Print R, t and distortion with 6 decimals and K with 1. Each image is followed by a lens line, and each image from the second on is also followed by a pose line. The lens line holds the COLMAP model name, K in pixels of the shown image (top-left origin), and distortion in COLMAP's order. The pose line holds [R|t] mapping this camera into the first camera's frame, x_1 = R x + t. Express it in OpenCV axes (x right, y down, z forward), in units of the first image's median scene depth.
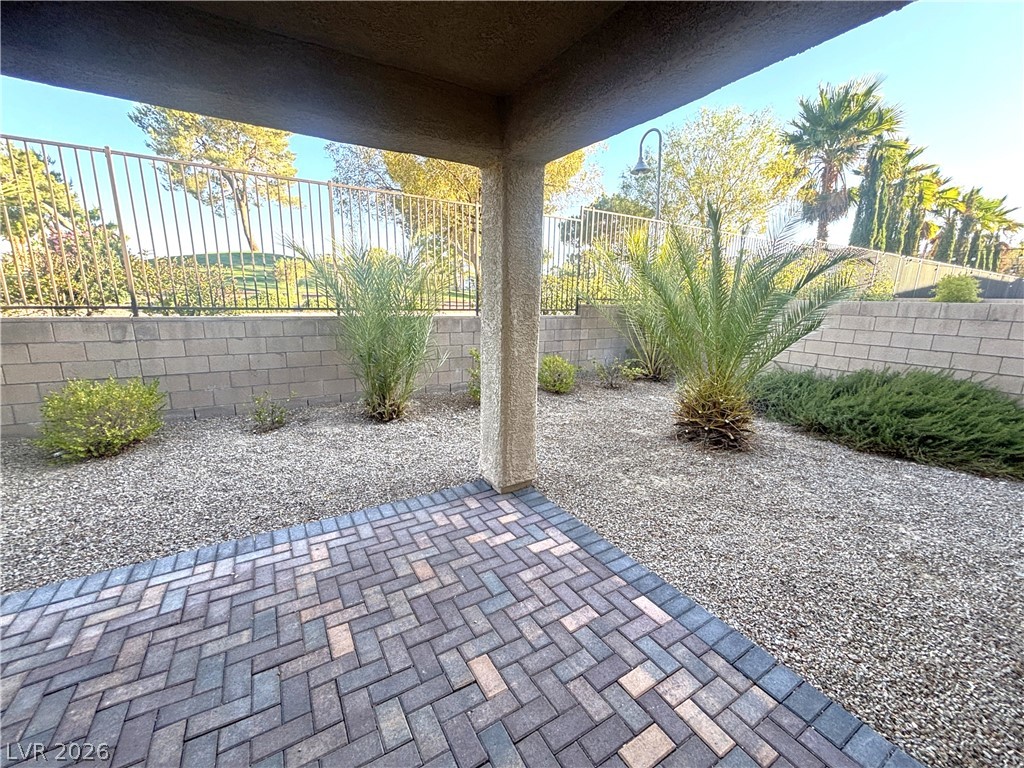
lens RADIAL K [[415.9, 0, 514.9], [0, 415.9, 385.2], [0, 0, 1]] dist [0.003575, -0.000749]
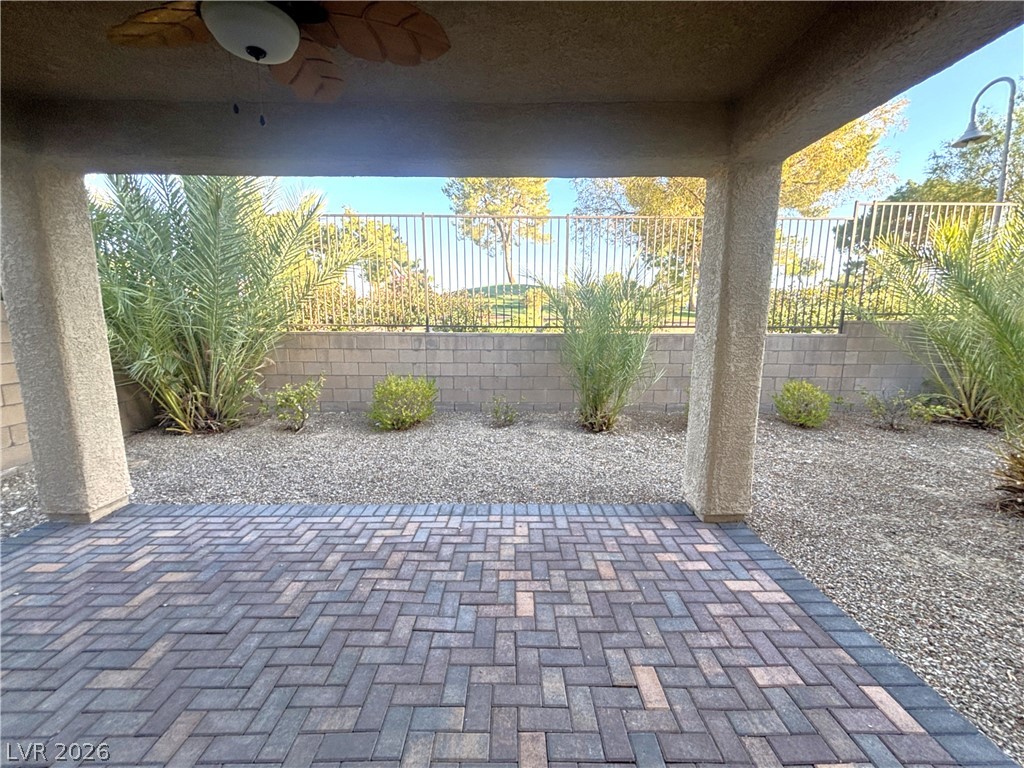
lens RADIAL K [[415.9, 0, 511.3], [0, 415.9, 384.8], [0, 0, 1]] dist [0.003575, -0.000749]
pose [[0.855019, 0.067332, -0.514208, 0.043476], [-0.094630, 0.995145, -0.027043, 0.020277], [0.509890, 0.071782, 0.857239, -0.020280]]
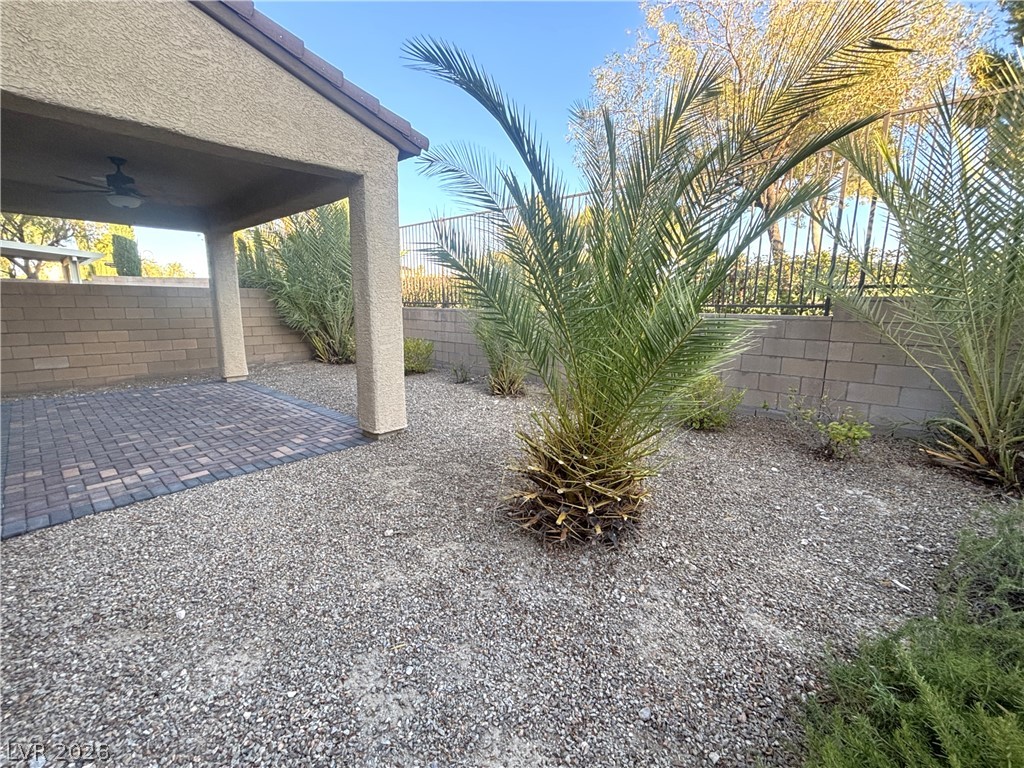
lens RADIAL K [[435.7, 0, 514.3], [0, 435.7, 386.7], [0, 0, 1]] dist [-0.001235, 0.001097]
pose [[0.286581, 0.168318, -0.943155, 1.048039], [-0.197677, 0.973651, 0.113696, -0.103749], [0.937441, 0.153857, 0.312302, 0.756379]]
